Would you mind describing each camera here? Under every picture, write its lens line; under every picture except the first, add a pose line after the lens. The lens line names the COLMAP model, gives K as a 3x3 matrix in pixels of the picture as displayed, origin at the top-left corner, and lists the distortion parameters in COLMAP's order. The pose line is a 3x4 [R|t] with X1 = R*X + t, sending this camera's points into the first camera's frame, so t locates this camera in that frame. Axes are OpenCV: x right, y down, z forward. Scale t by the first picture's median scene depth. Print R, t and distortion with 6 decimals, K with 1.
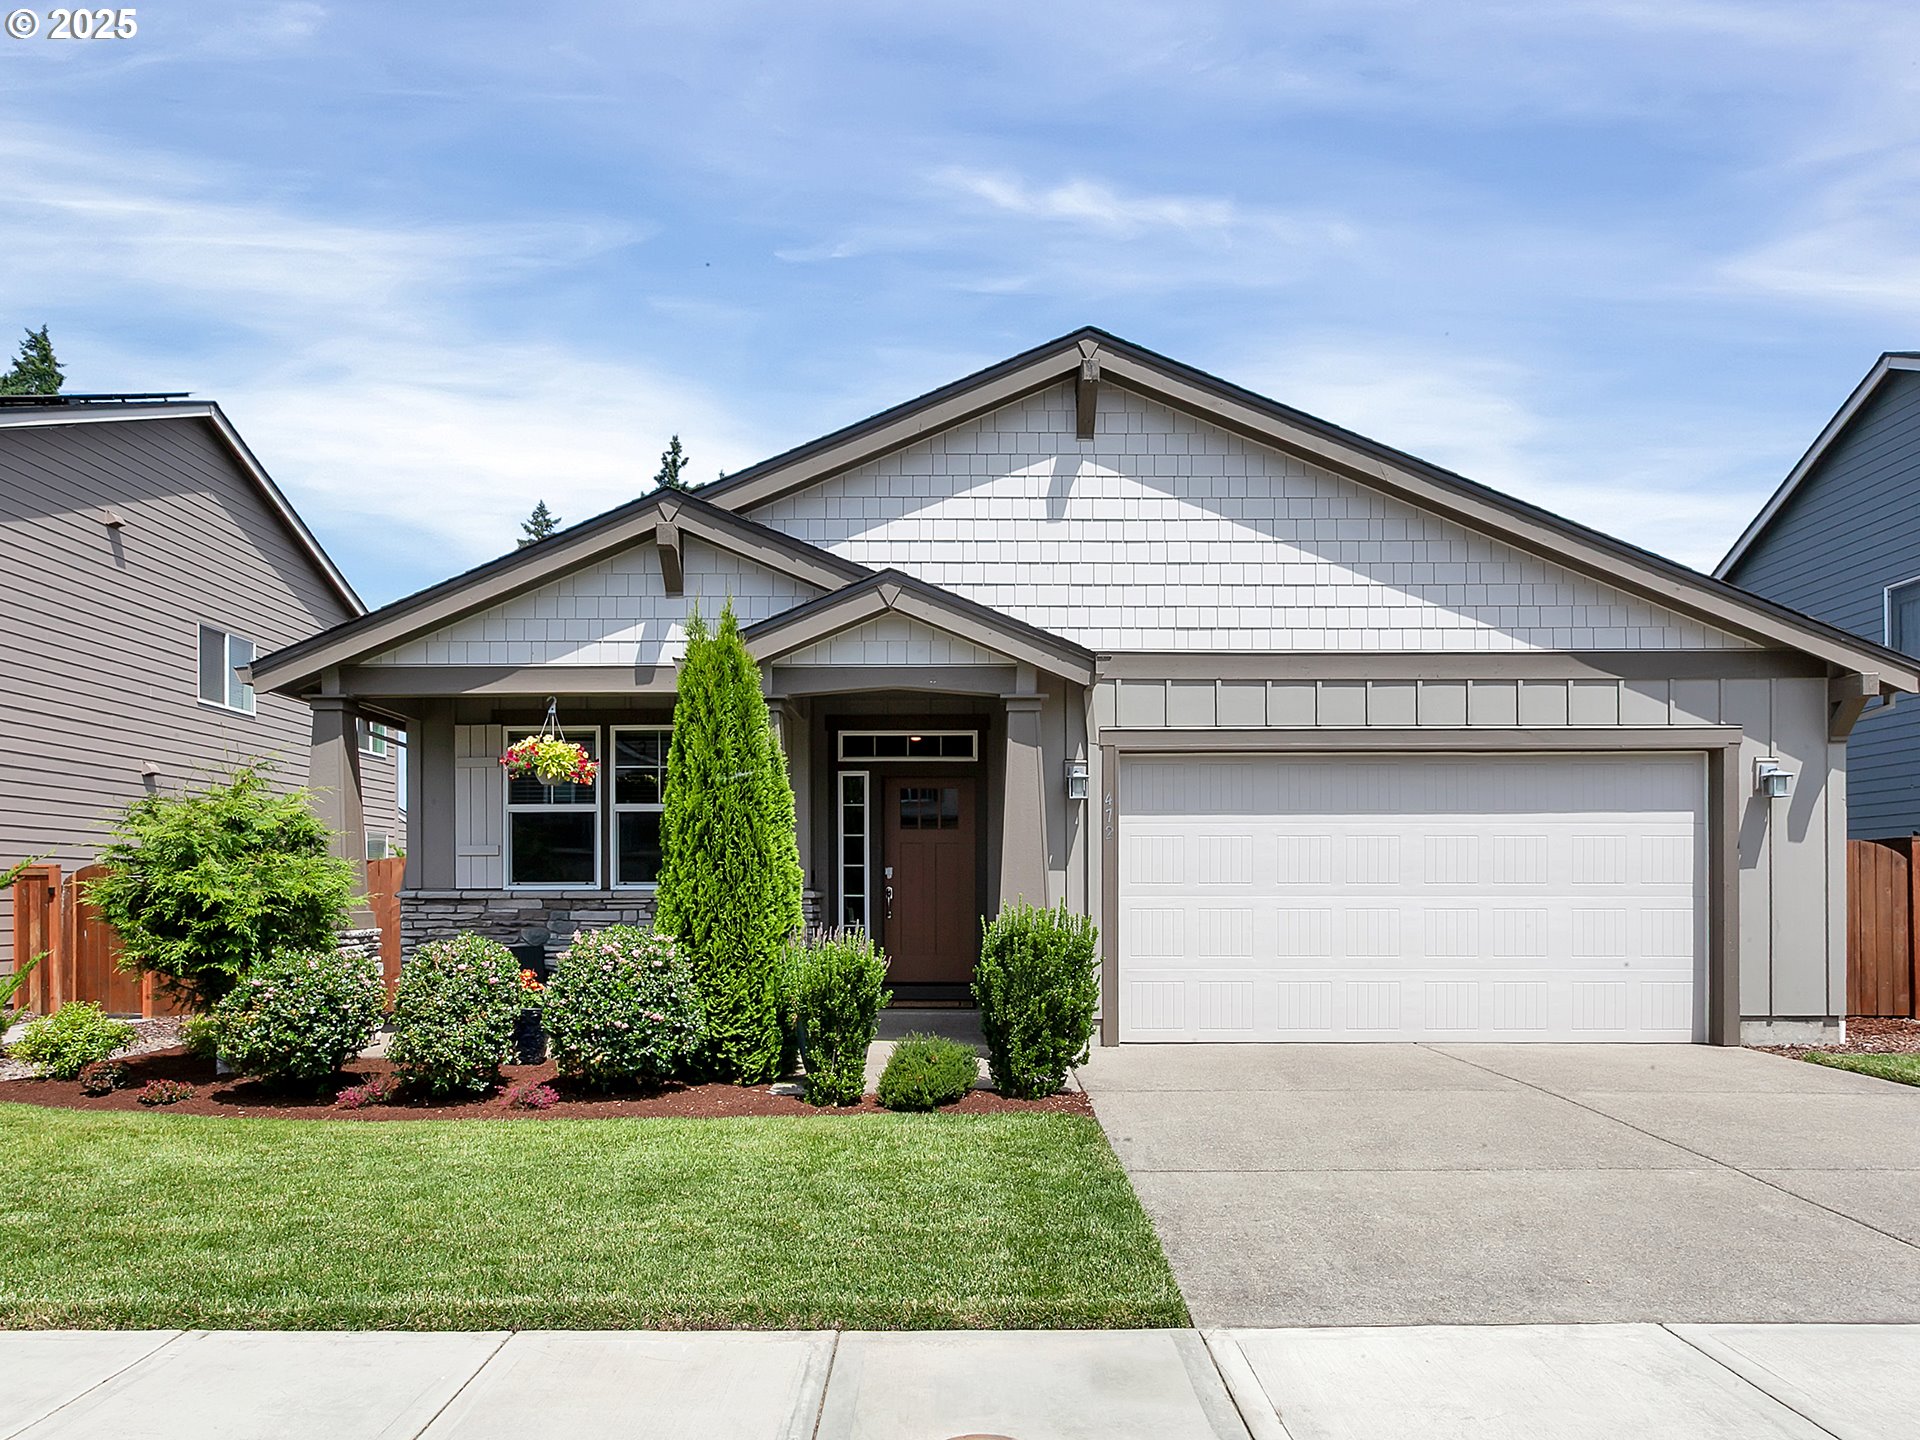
lens RADIAL K [[1295.7, 0, 944.4], [0, 1295.7, 881.6], [0, 0, 1]] dist [-0.005011, 0.001273]
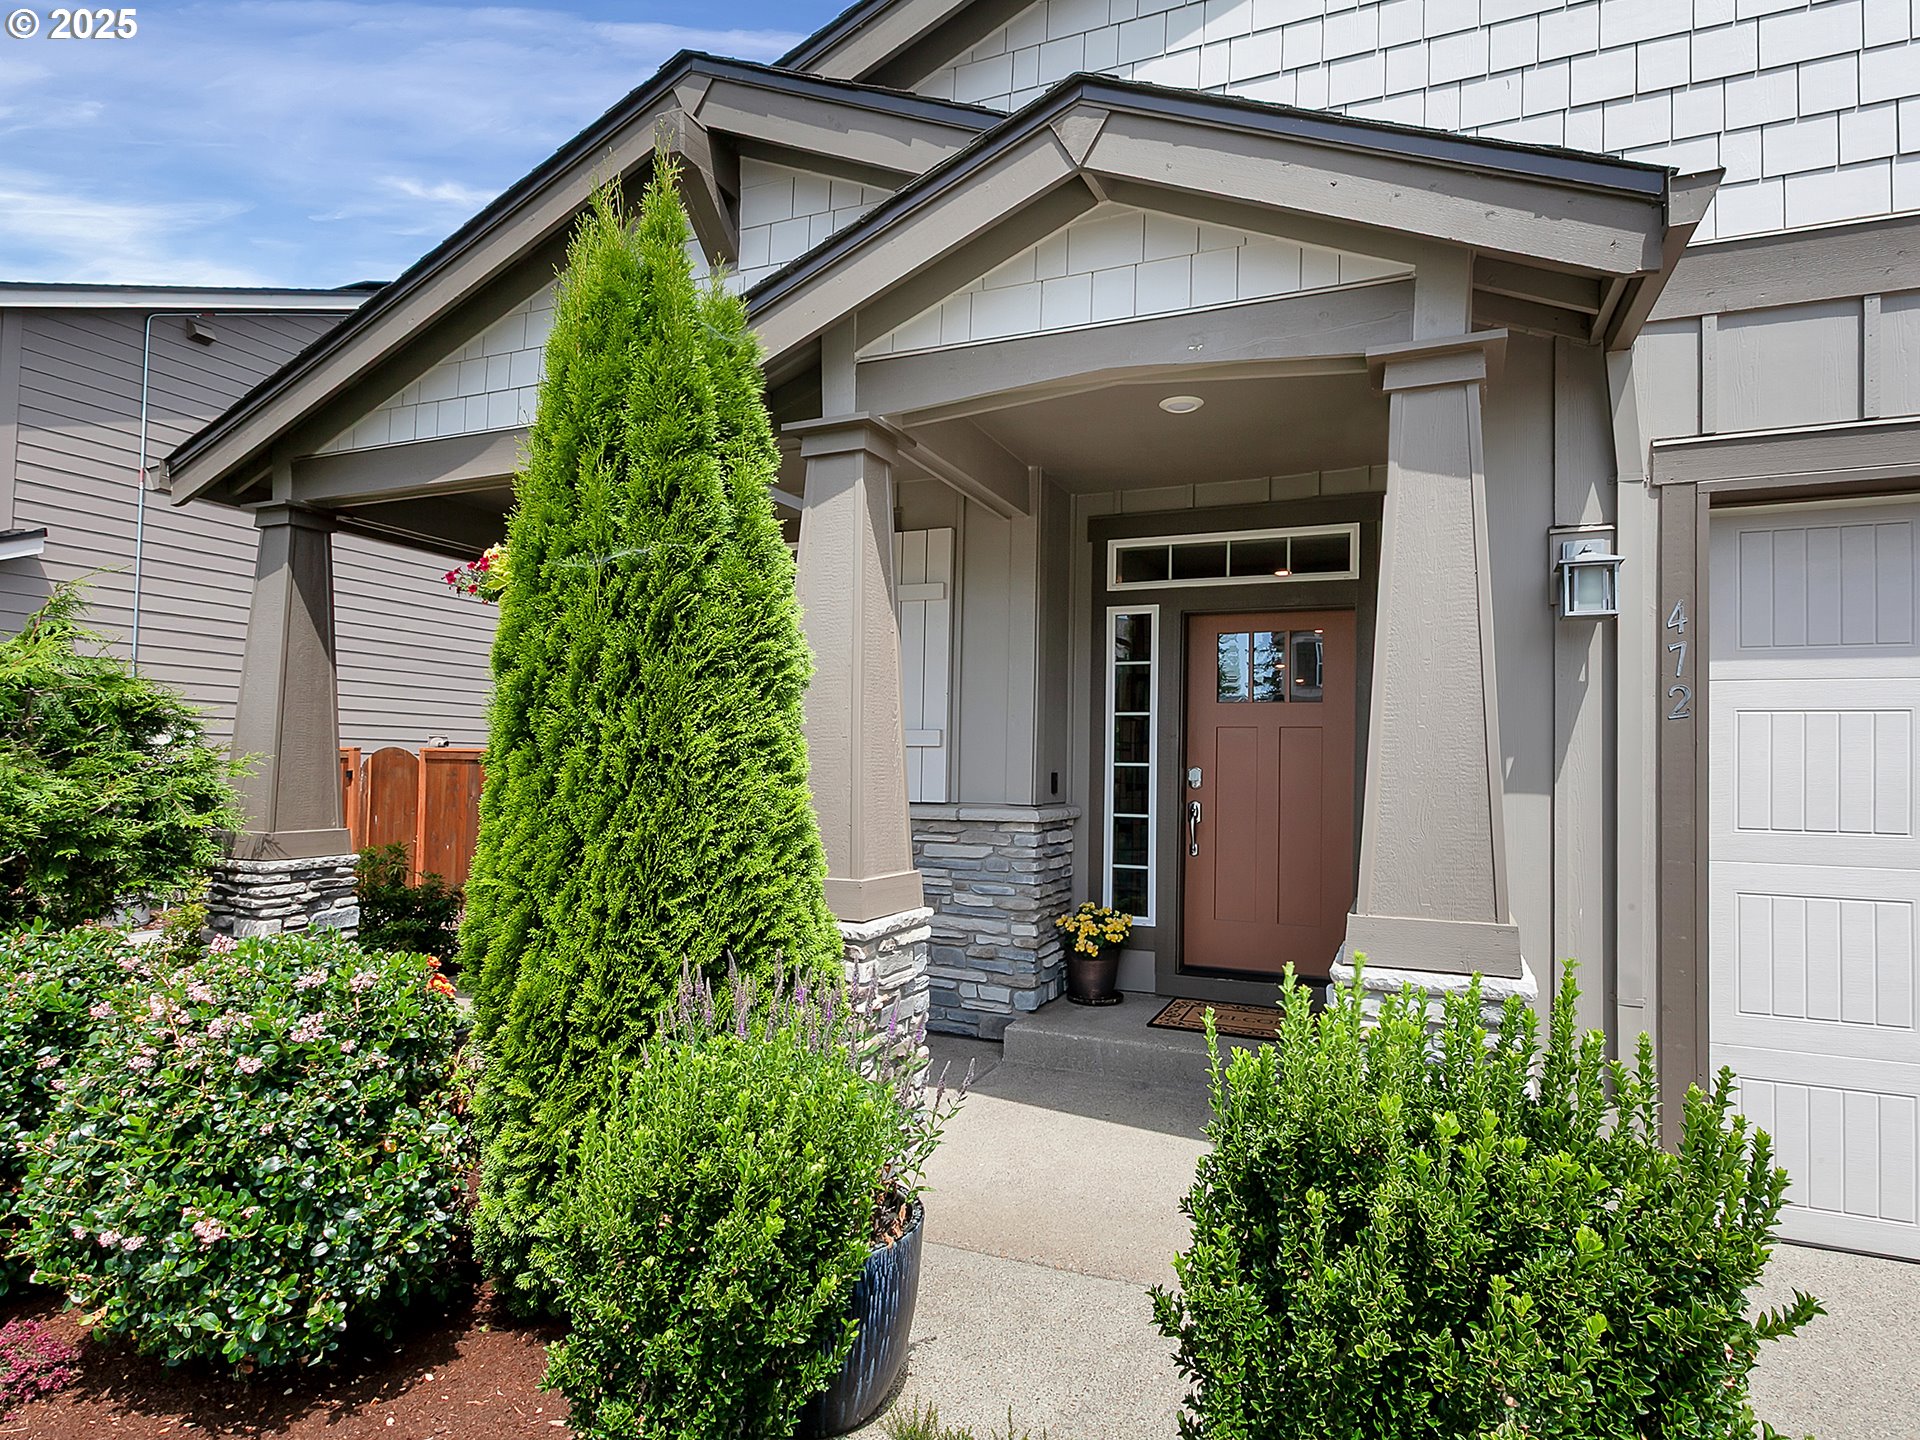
lens RADIAL K [[1037.1, 0, 940.0], [0, 1037.1, 732.2], [0, 0, 1]] dist [0.001589, 0.000879]
pose [[0.912369, 0.005039, -0.409338, 0.051674], [-0.015318, 0.999644, -0.021838, -0.018597], [0.409082, 0.026194, 0.912122, 0.626602]]
